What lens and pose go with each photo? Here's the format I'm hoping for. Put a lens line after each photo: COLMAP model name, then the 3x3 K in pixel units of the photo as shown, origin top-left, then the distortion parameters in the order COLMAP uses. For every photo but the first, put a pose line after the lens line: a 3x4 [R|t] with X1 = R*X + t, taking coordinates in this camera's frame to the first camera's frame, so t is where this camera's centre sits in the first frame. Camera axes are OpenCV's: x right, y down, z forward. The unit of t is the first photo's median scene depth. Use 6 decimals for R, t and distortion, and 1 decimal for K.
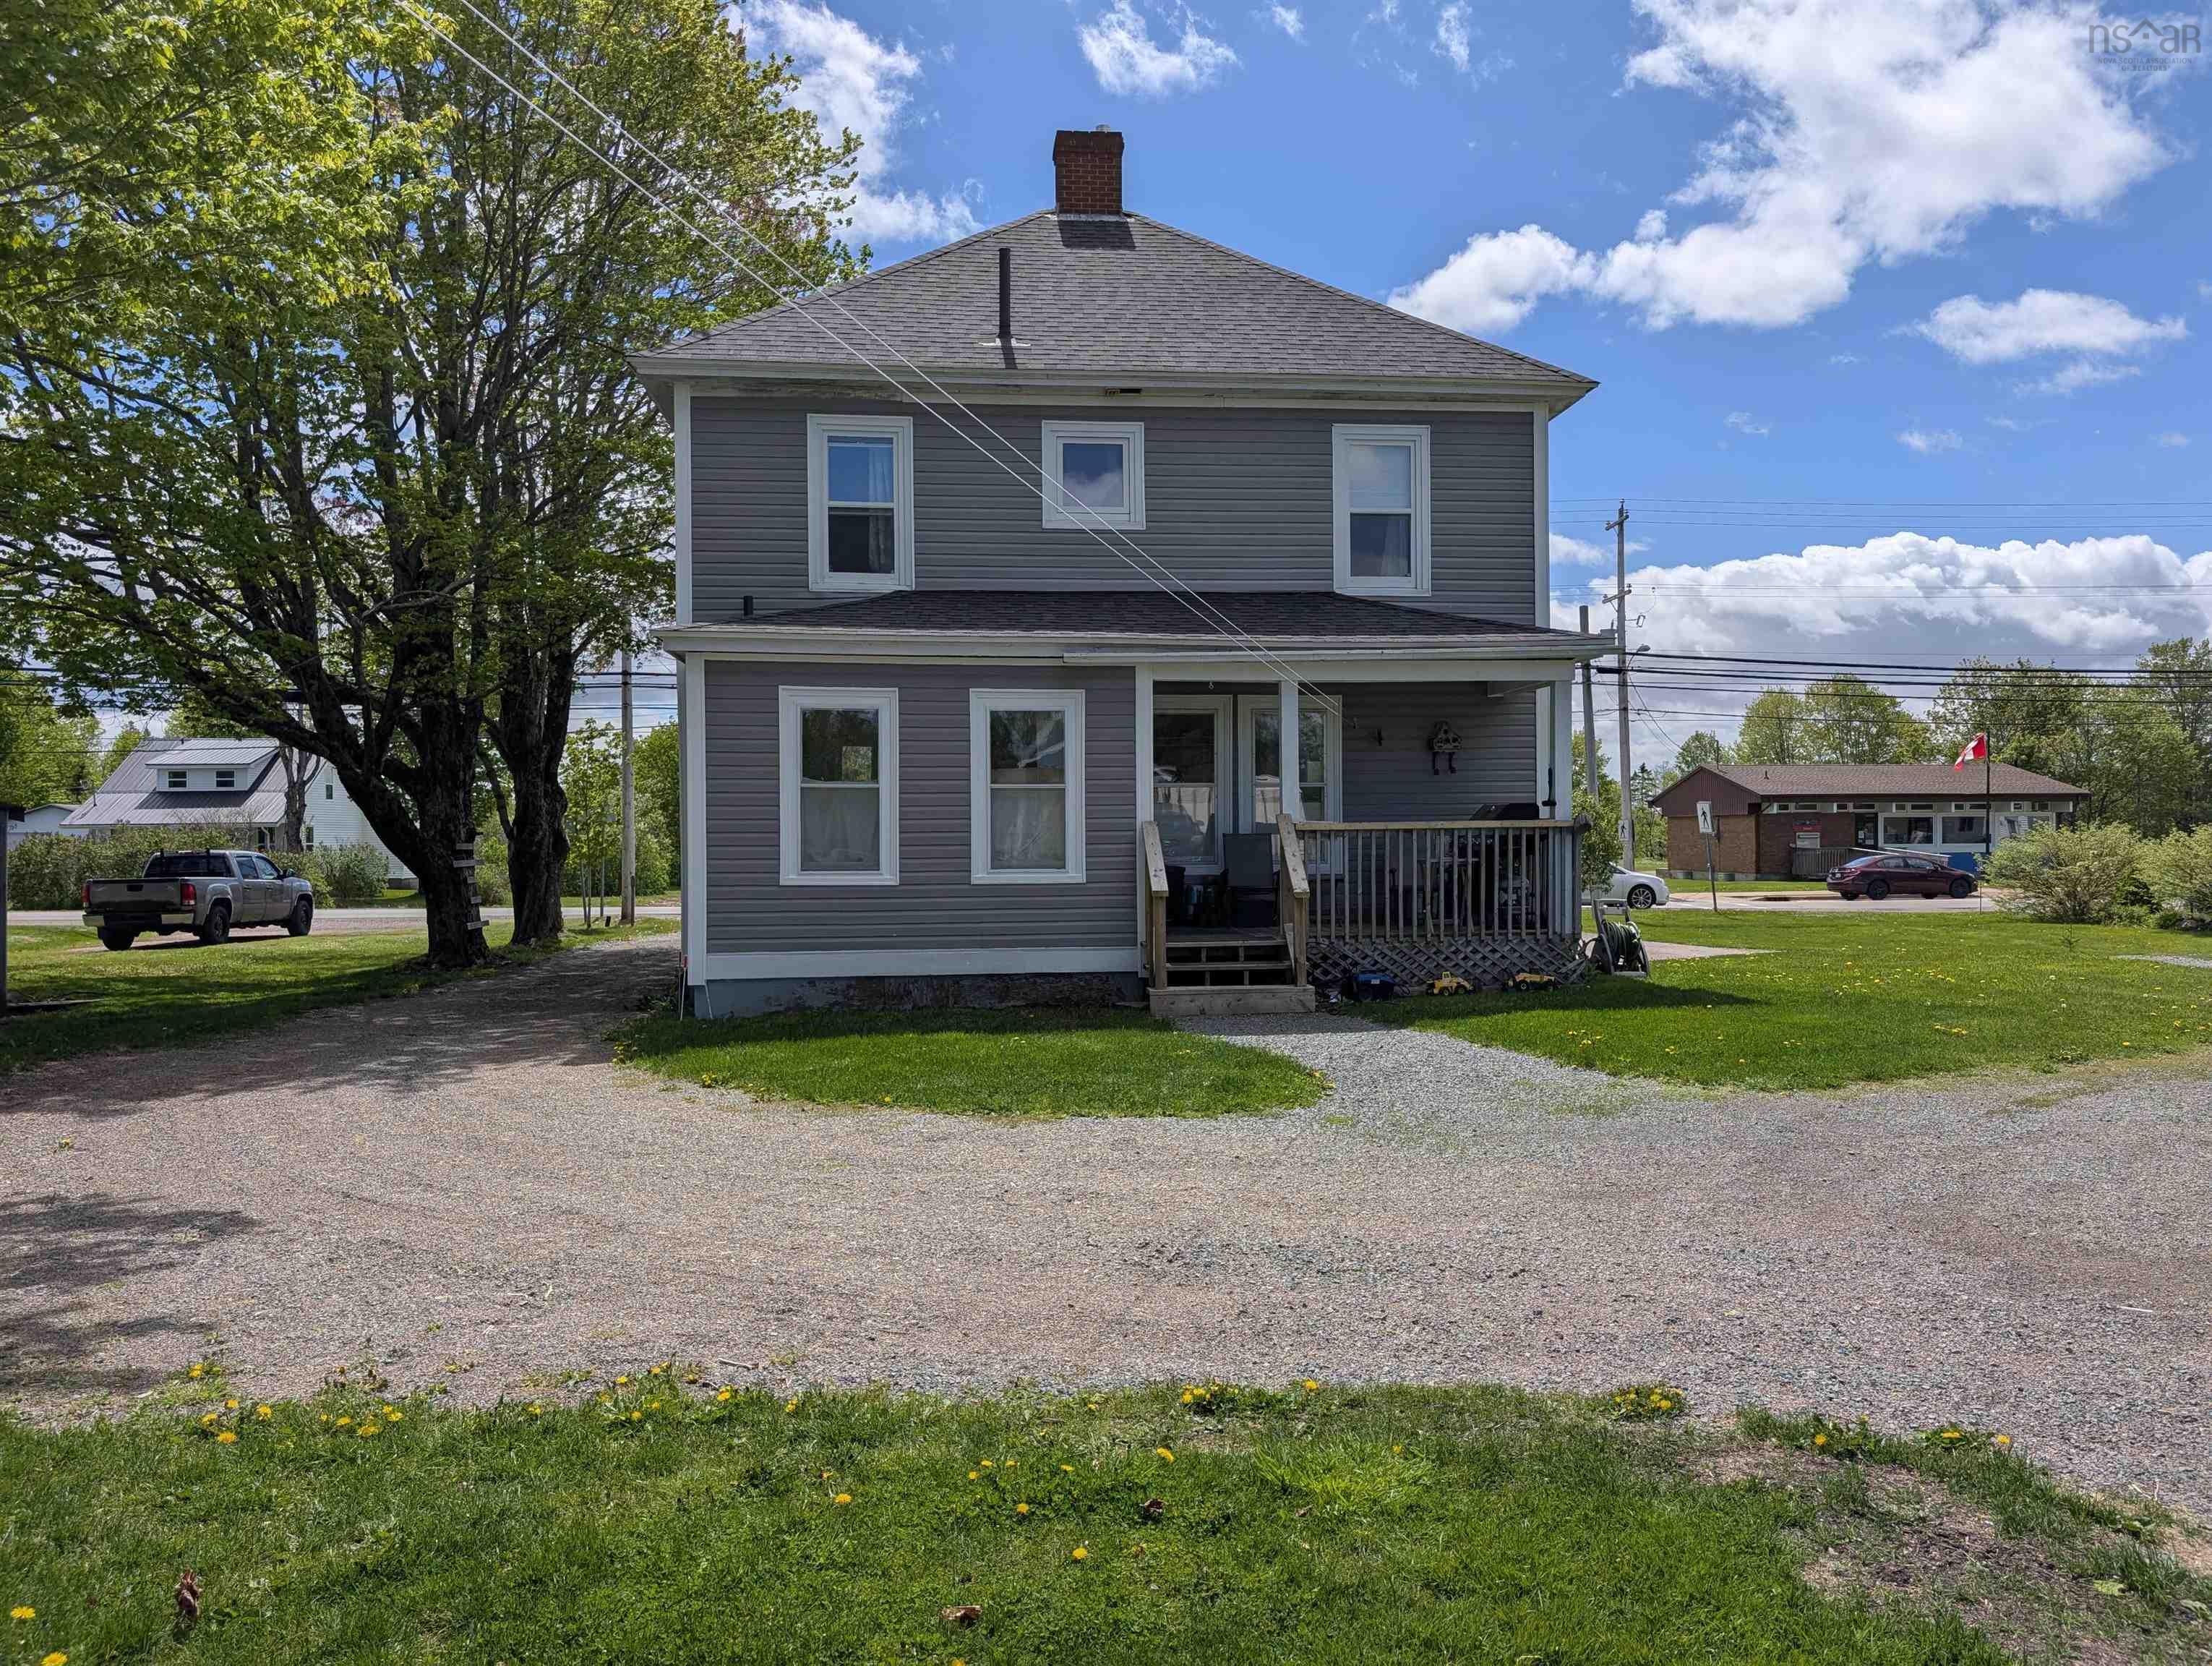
lens RADIAL K [[1595.1, 0, 1106.0], [0, 1595.1, 833.0], [0, 0, 1]] dist [0.008480, 0.002108]
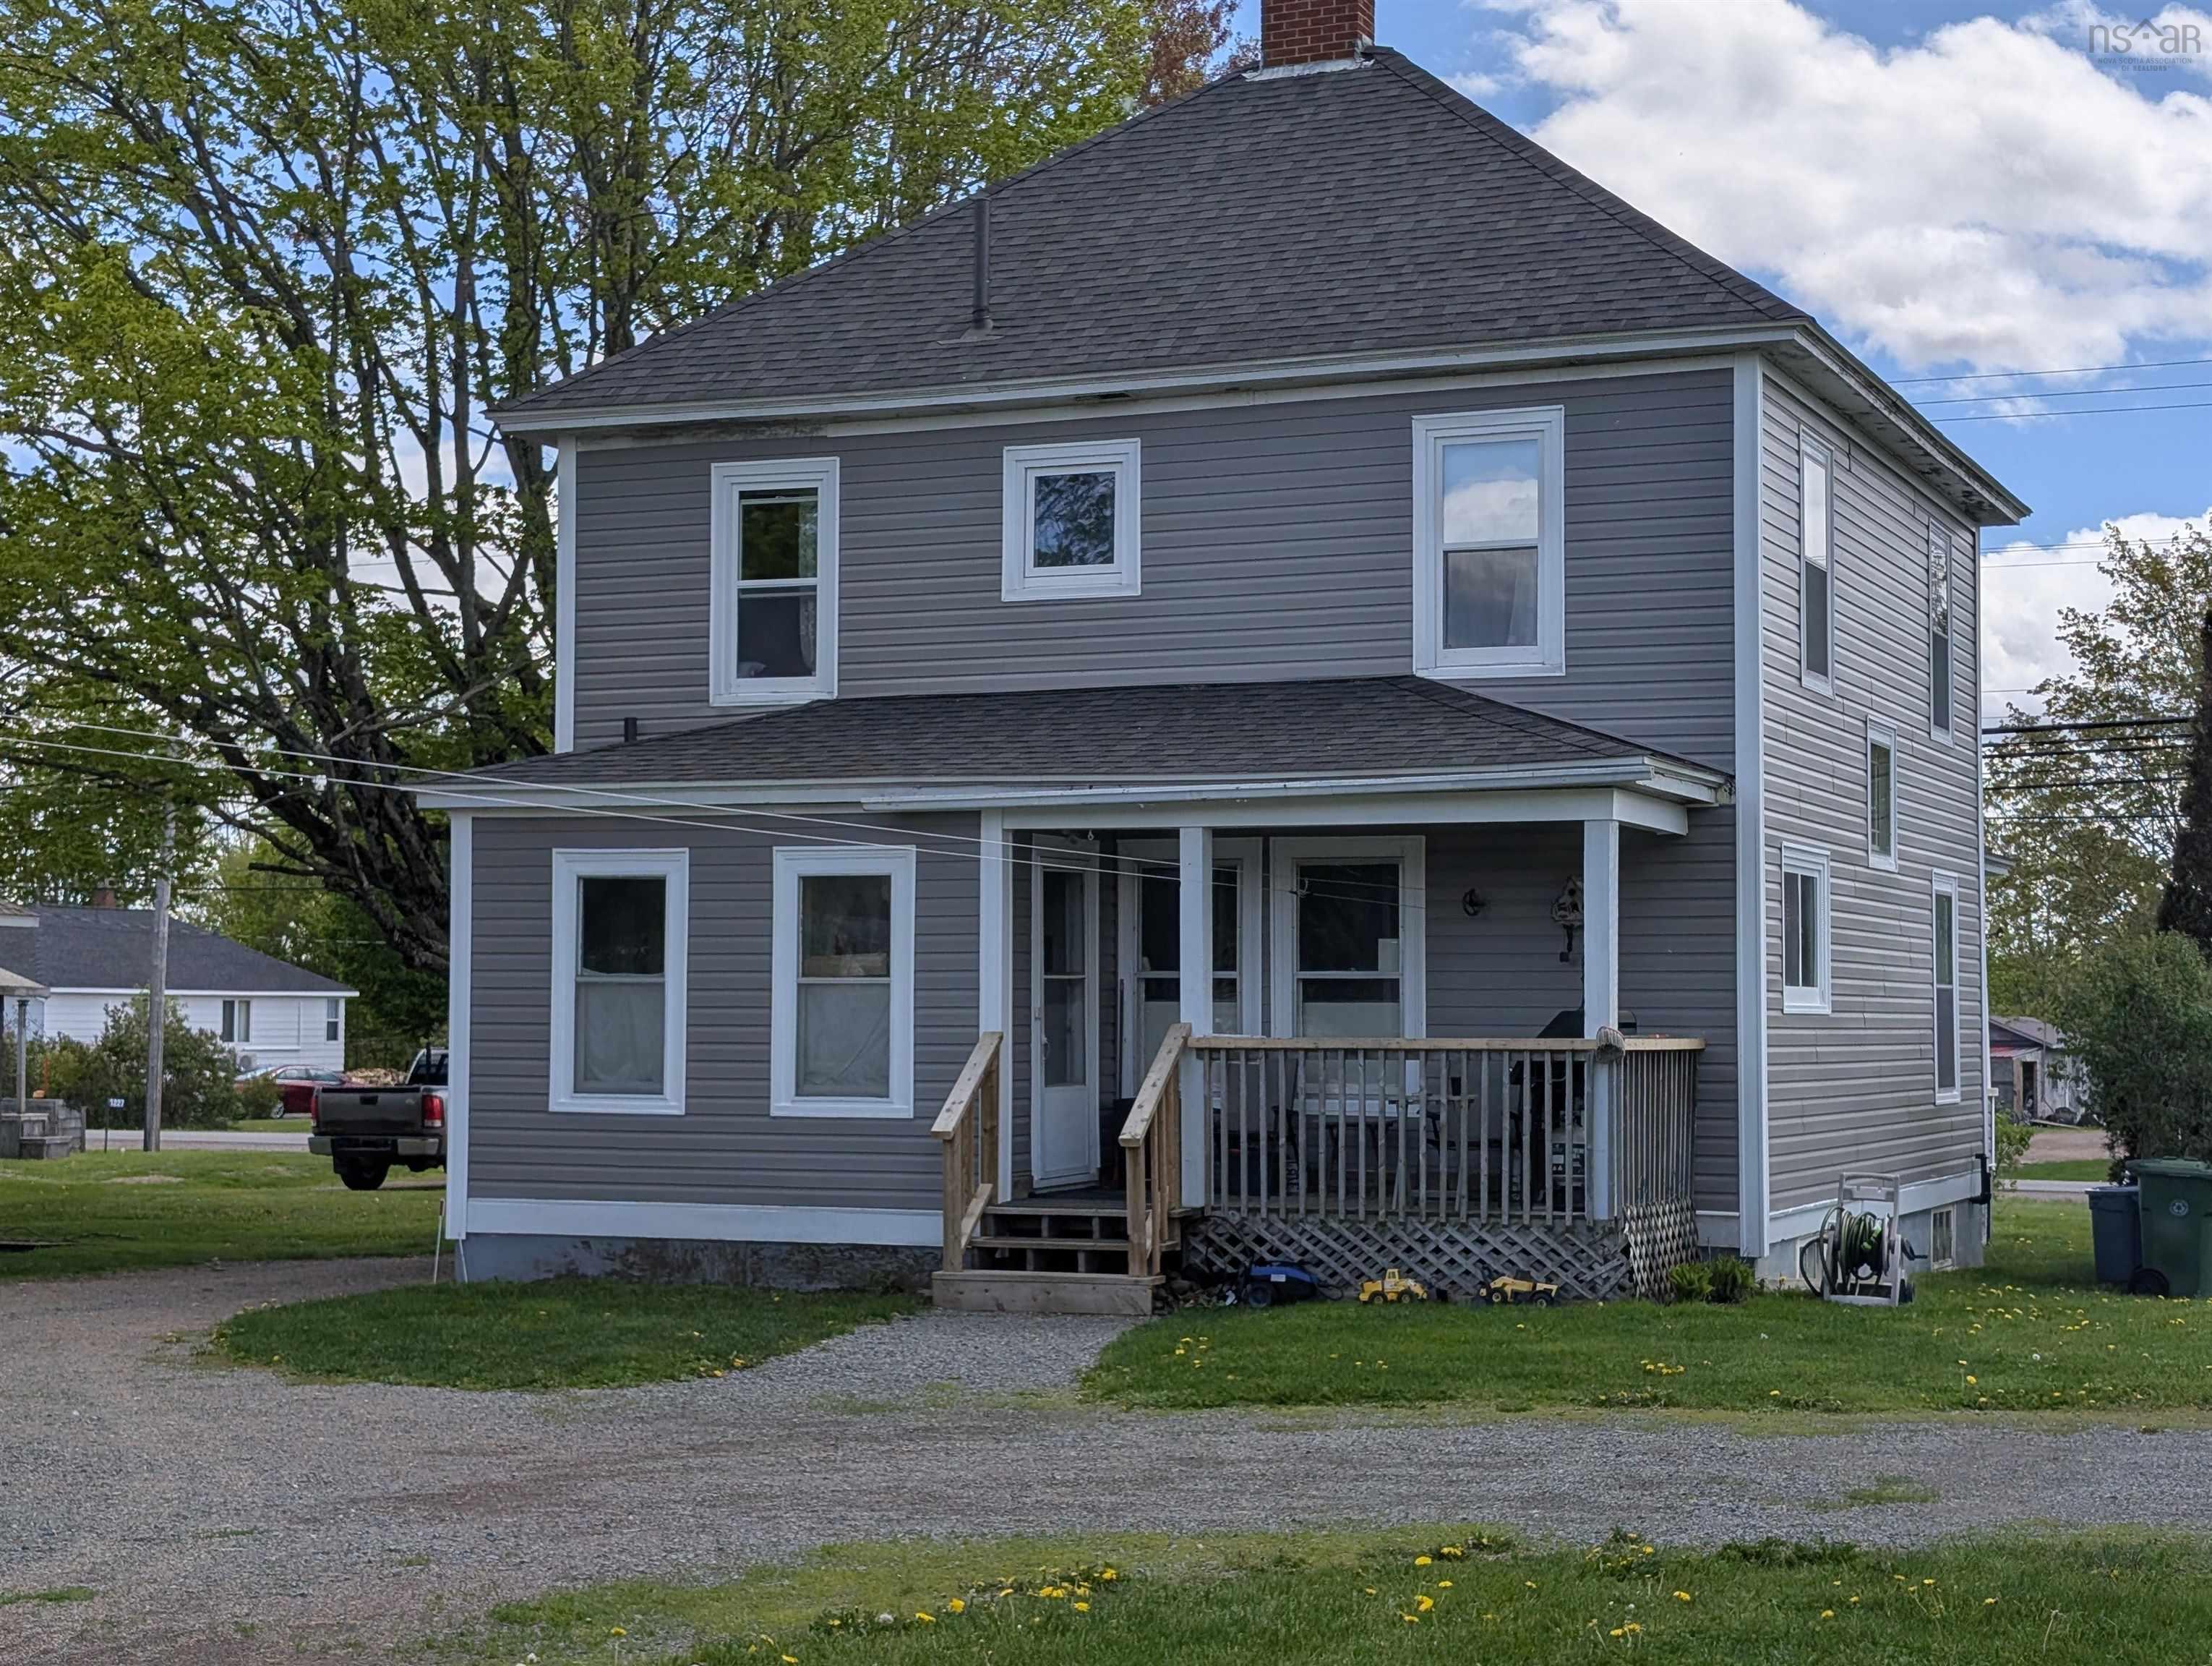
lens RADIAL K [[3431.1, 0, 1106.3], [0, 3431.1, 868.6], [0, 0, 1]] dist [0.258400, -1.294302]
pose [[0.867677, -0.011995, -0.496983, 0.718679], [-0.013731, 0.998749, -0.048078, -0.006154], [0.496938, 0.048540, 0.866427, -0.248035]]
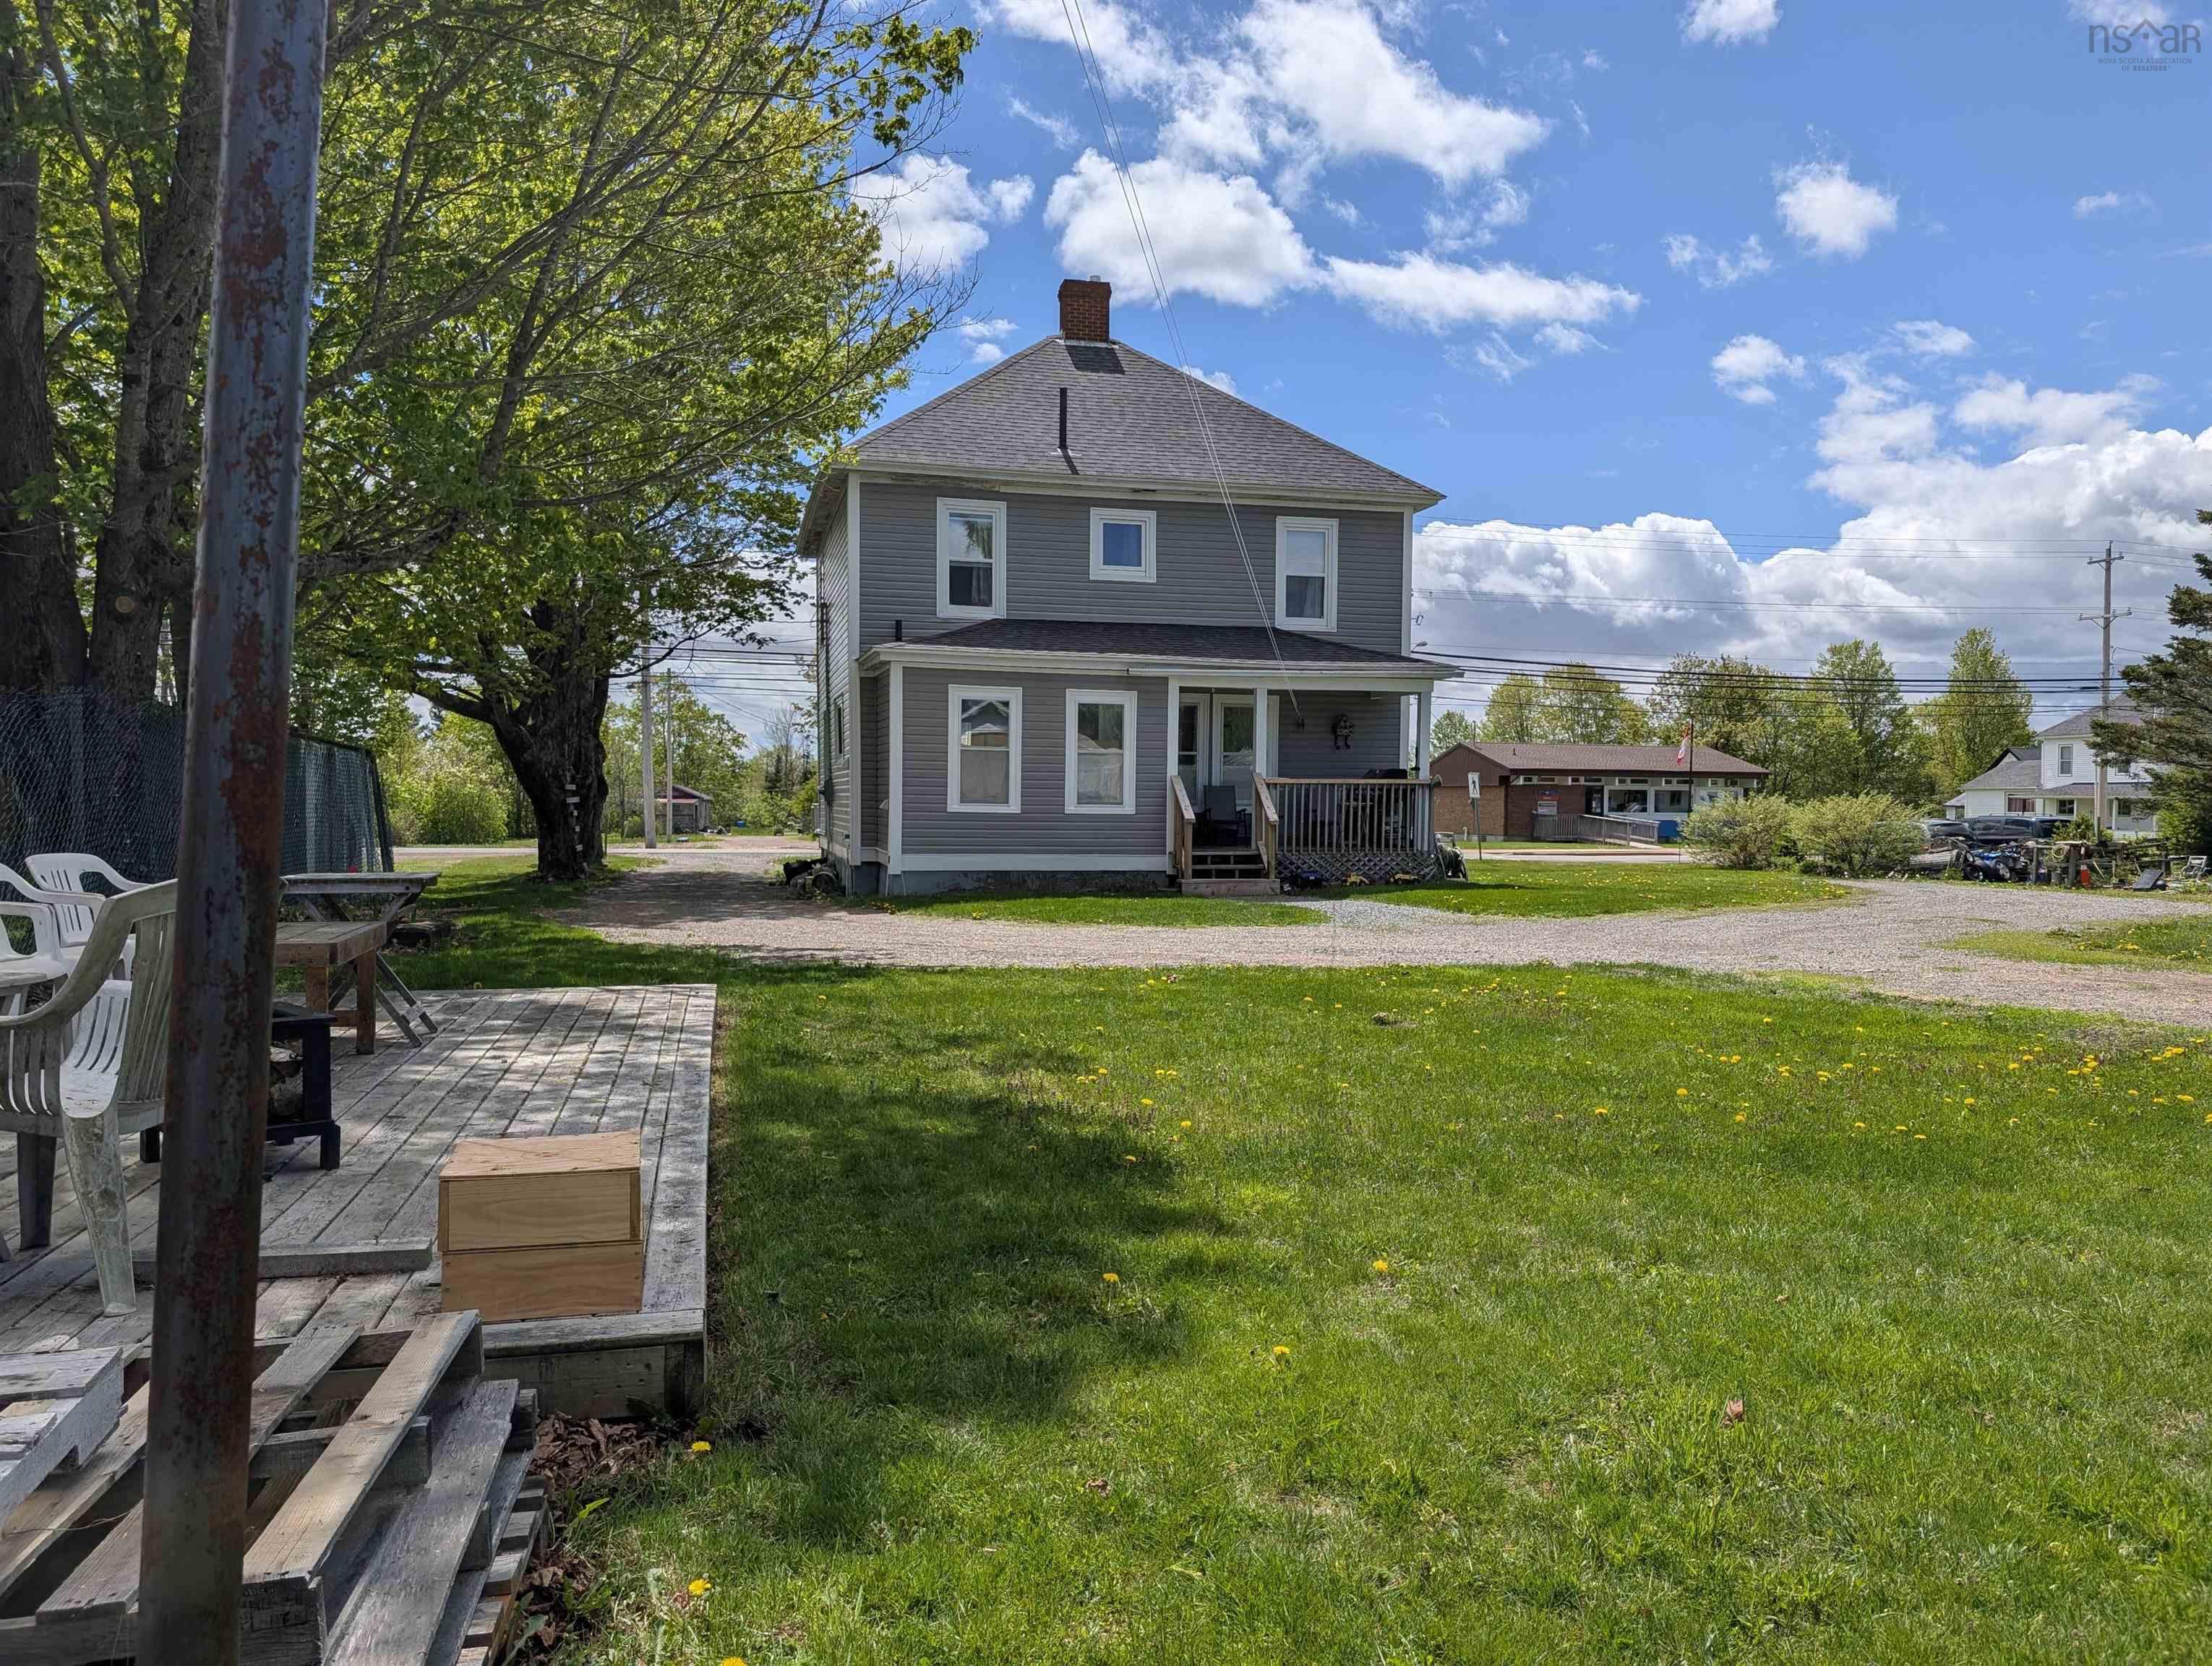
lens RADIAL K [[1611.1, 0, 1069.3], [0, 1611.1, 859.9], [0, 0, 1]] dist [0.023555, -0.000866]
pose [[0.991030, 0.011774, 0.133120, -0.253564], [-0.016871, 0.999164, 0.037226, 0.016187], [-0.132571, -0.039138, 0.990401, -0.503626]]
